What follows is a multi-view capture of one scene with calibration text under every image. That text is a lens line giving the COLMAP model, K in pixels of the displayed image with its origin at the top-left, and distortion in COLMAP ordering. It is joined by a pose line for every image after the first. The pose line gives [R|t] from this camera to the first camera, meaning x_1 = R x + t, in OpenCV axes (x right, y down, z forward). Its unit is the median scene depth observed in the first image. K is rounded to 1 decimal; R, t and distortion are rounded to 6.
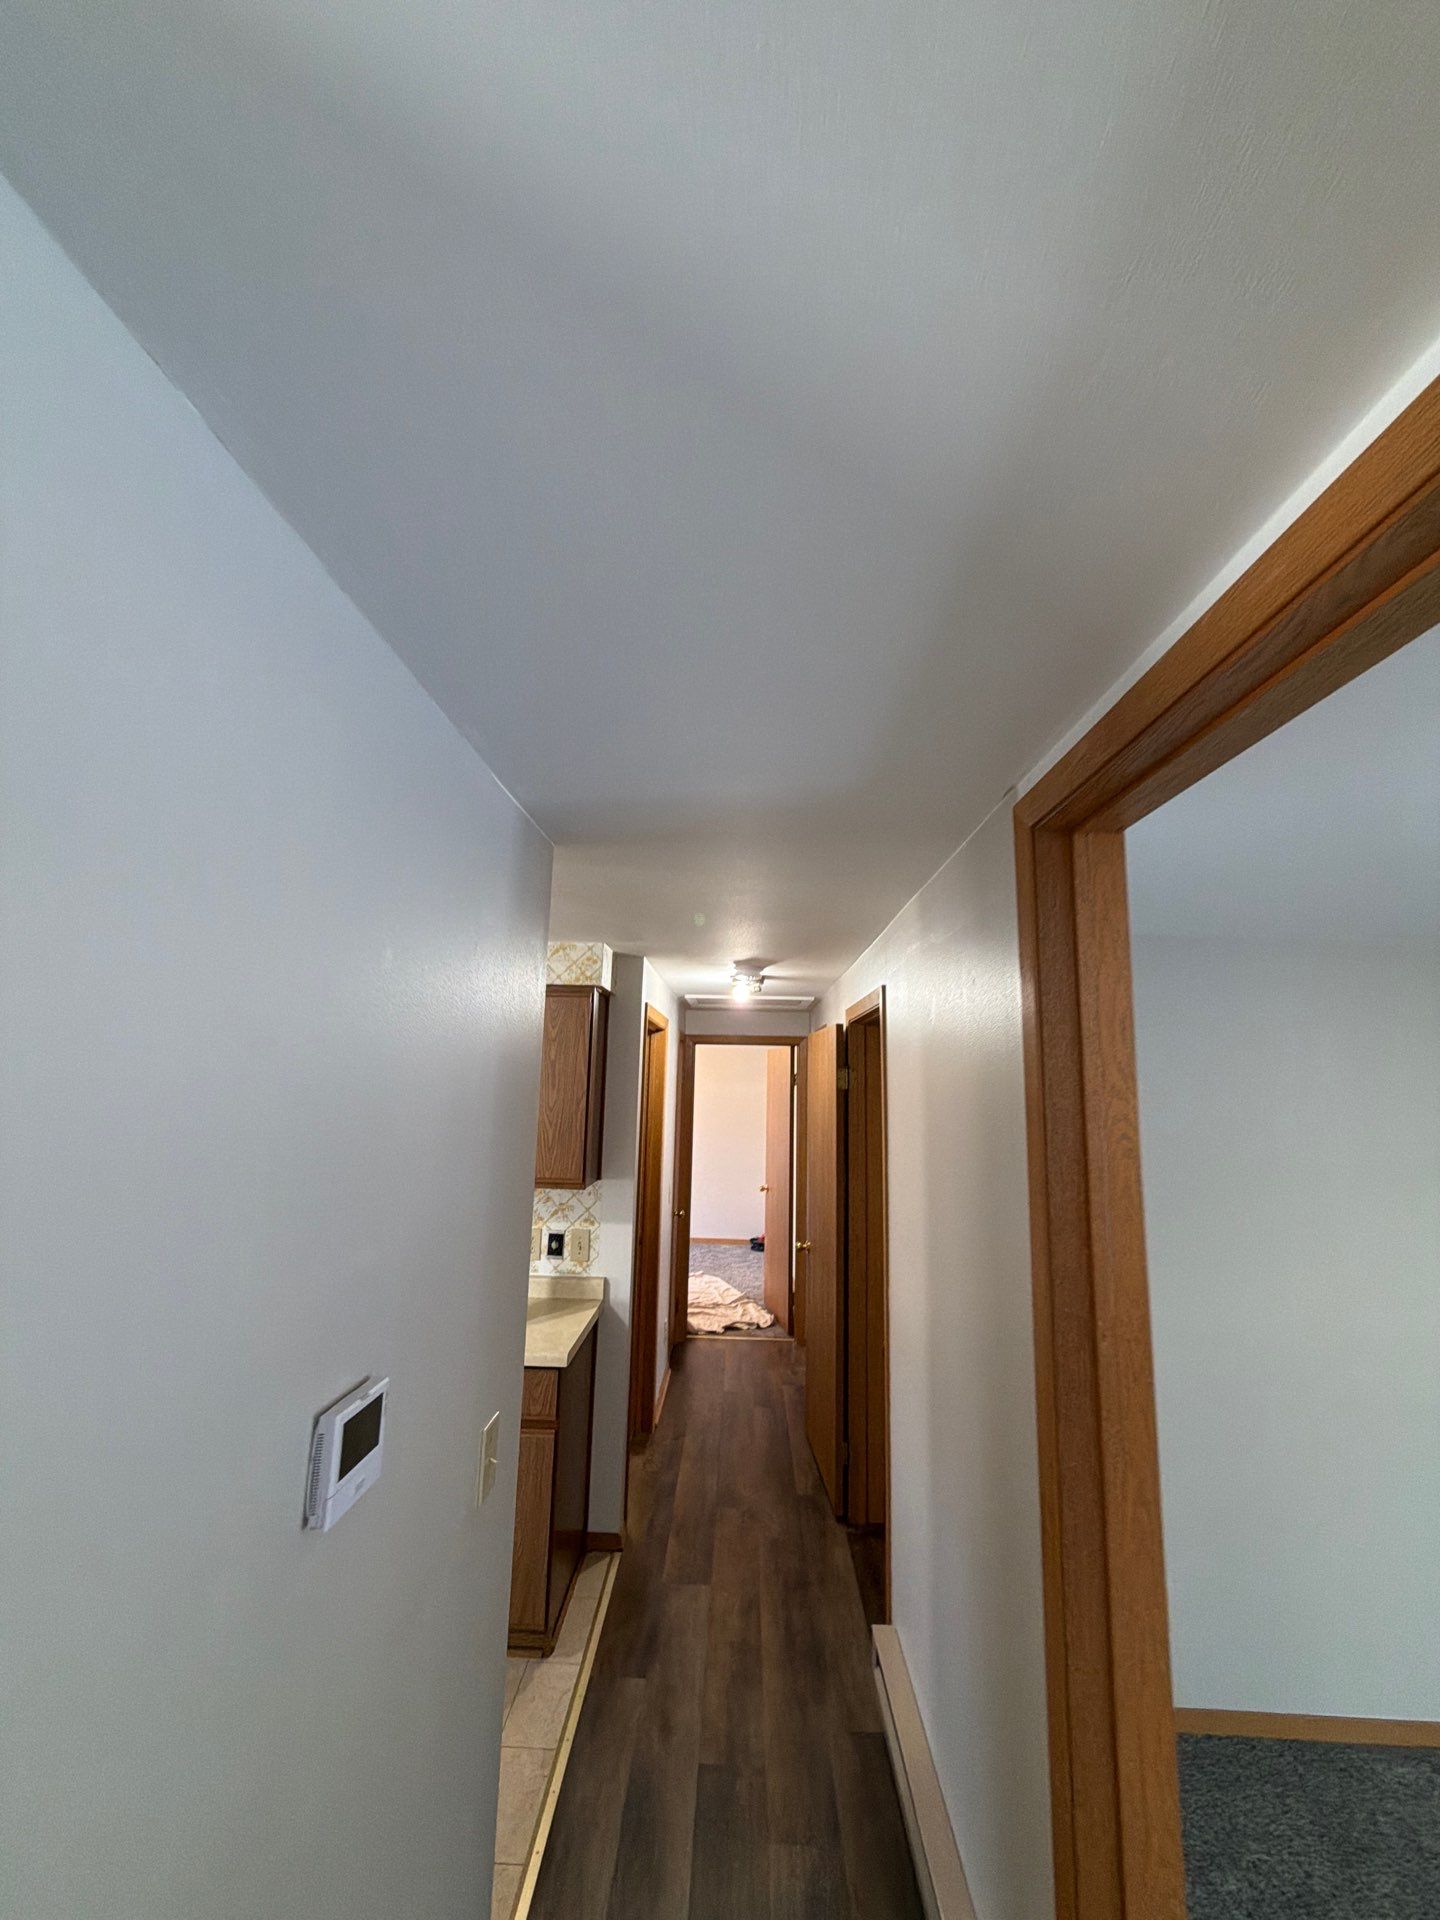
lens RADIAL K [[763.6, 0, 714.7], [0, 763.6, 962.0], [0, 0, 1]] dist [0.001107, 0.000653]
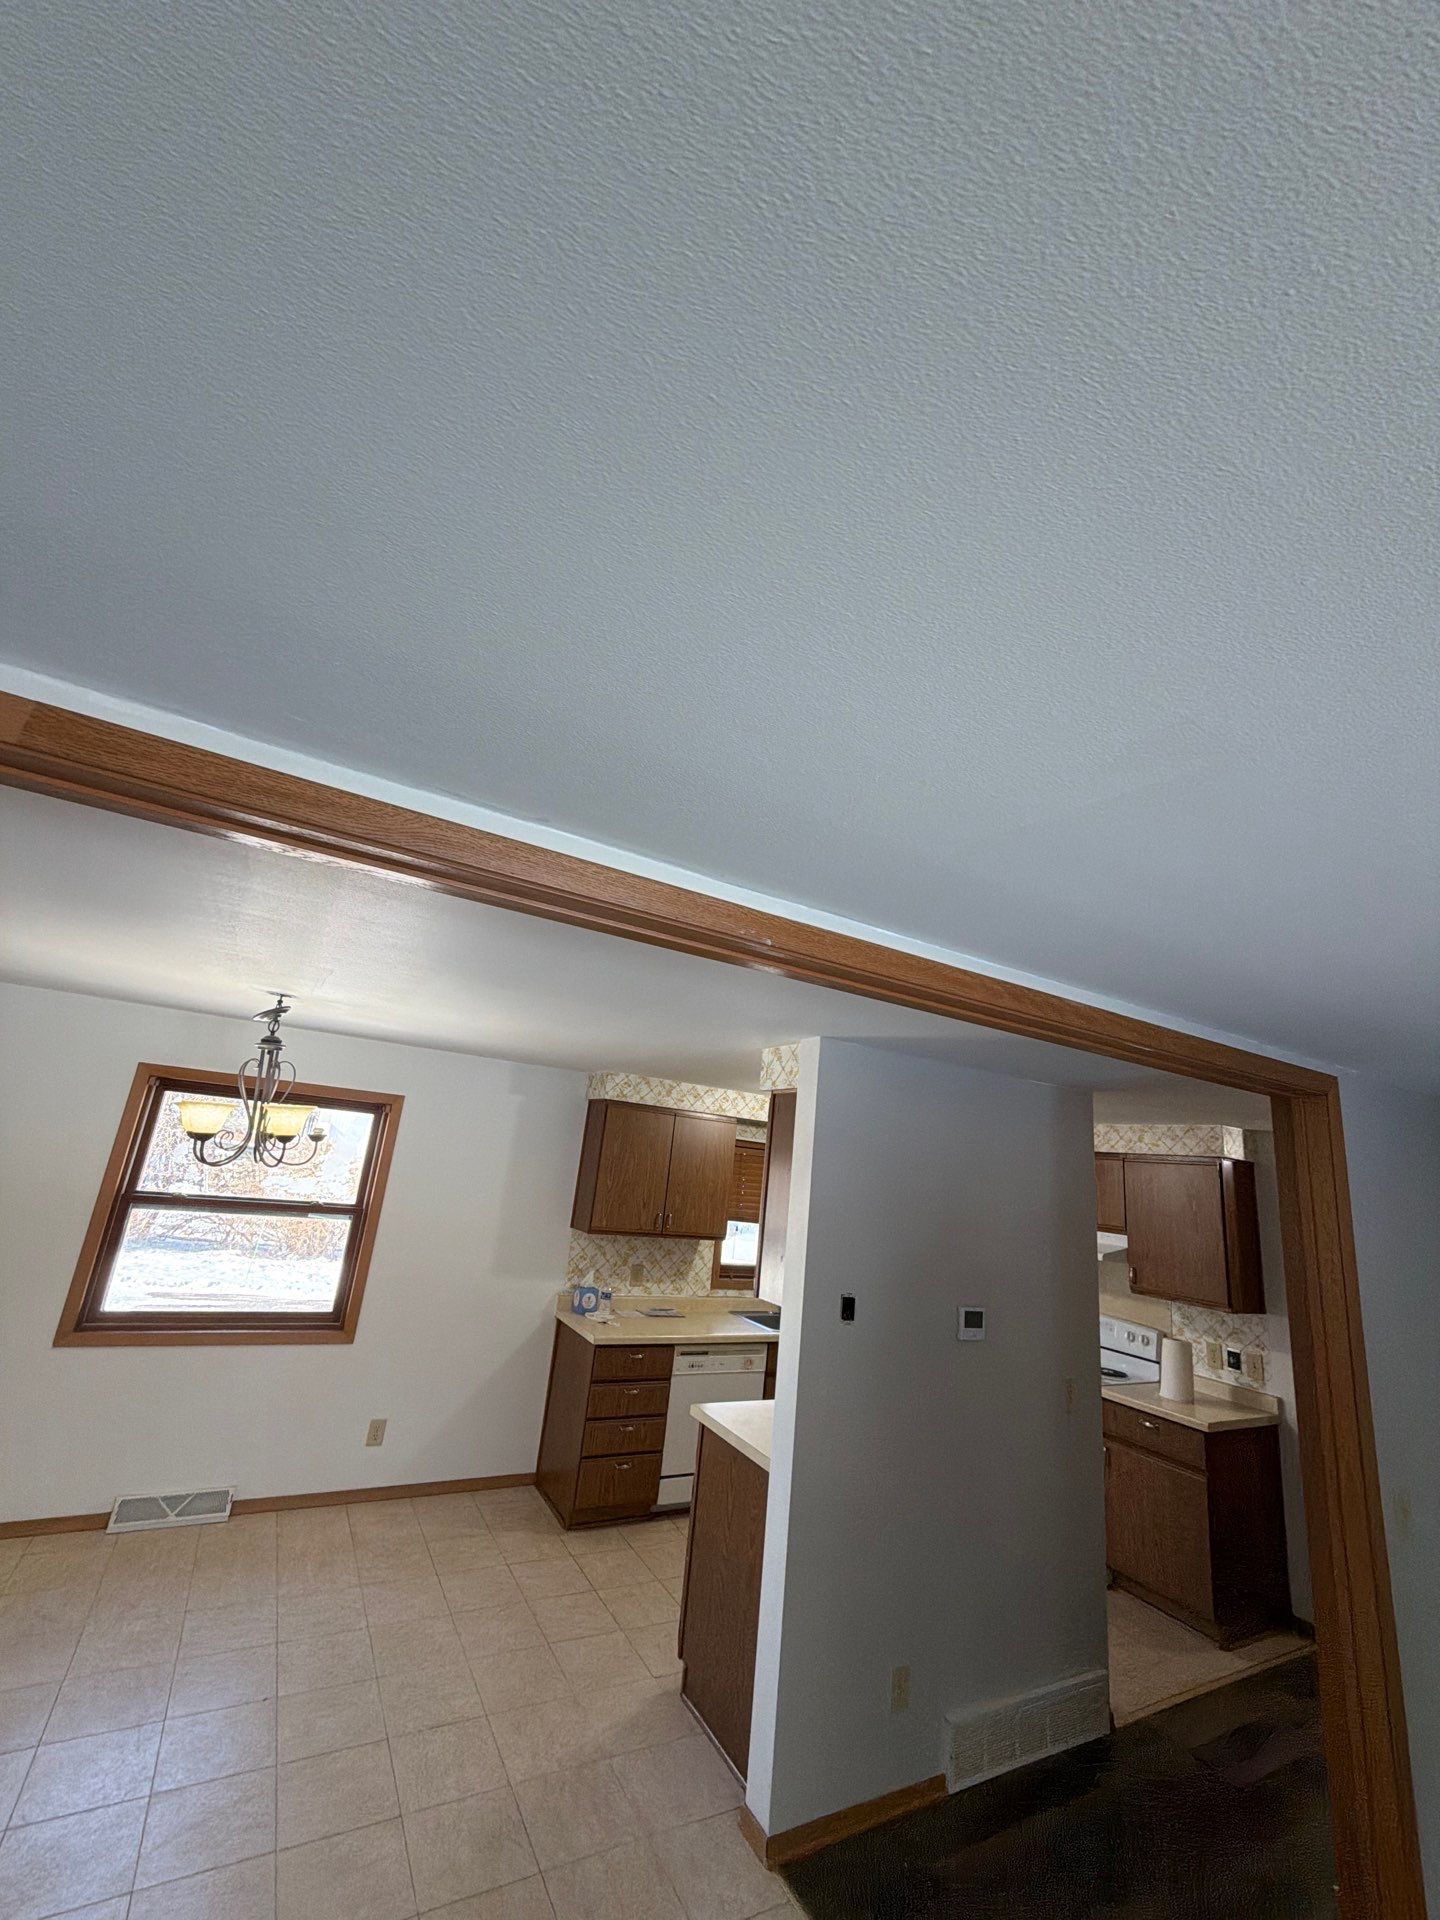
lens RADIAL K [[763.6, 0, 722.5], [0, 763.6, 961.5], [0, 0, 1]] dist [0.001107, 0.000653]
pose [[0.532832, -0.190246, -0.824559, 0.484715], [0.043065, 0.979234, -0.198105, -0.068284], [0.845125, 0.070047, 0.529960, -0.432518]]
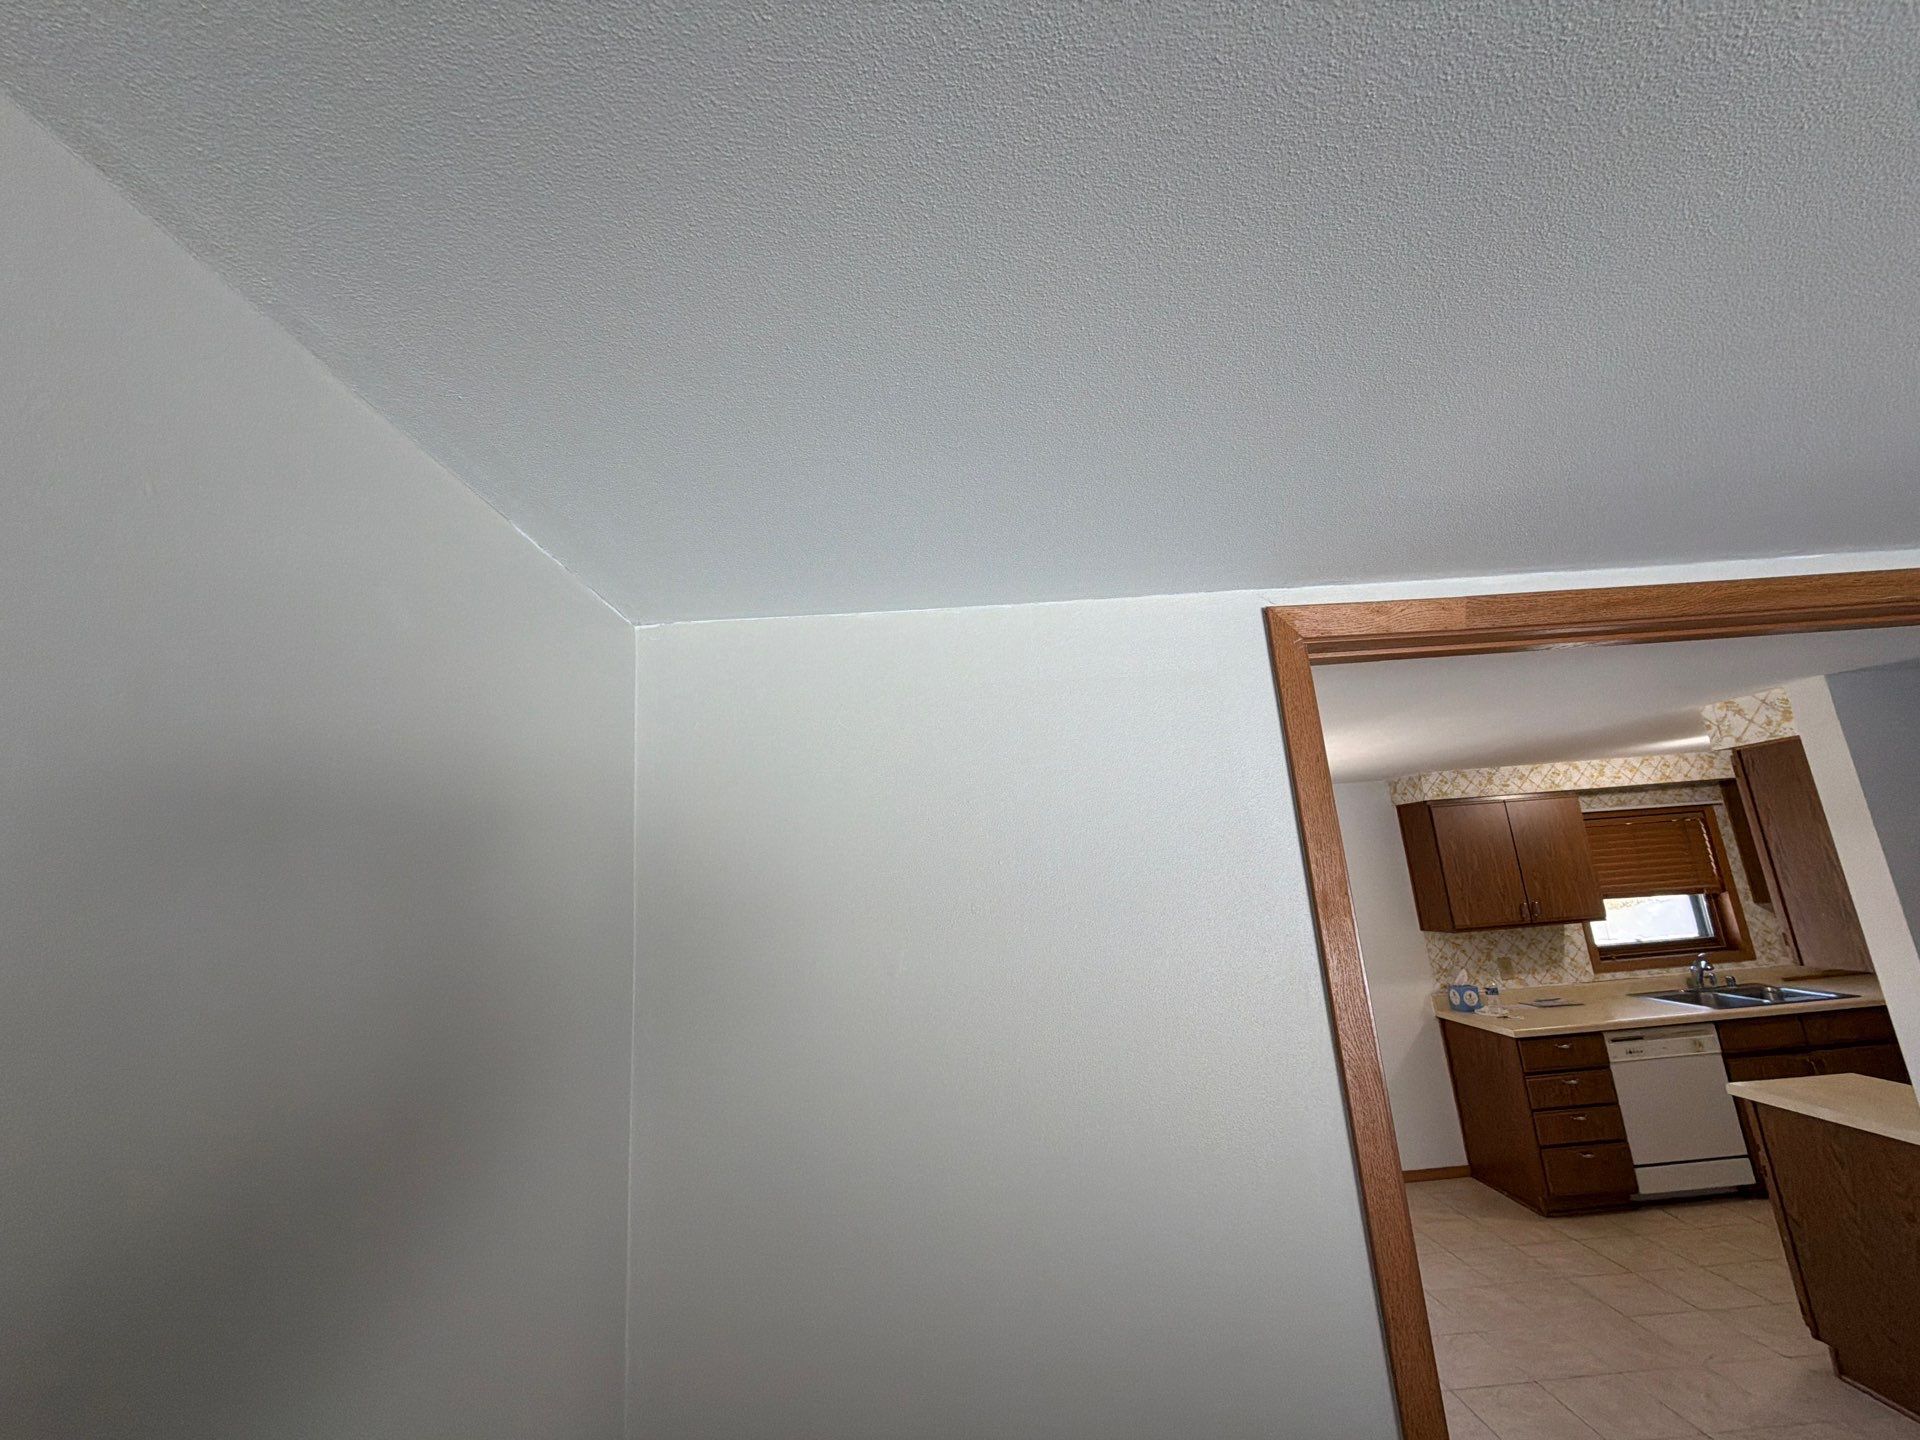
lens RADIAL K [[763.6, 0, 960.9], [0, 763.6, 720.1], [0, 0, 1]] dist [0.001107, 0.000653]
pose [[0.067323, -0.241136, -0.968153, 0.498275], [0.229631, 0.948050, -0.220160, -0.131975], [0.970946, -0.207496, 0.119198, -0.795955]]
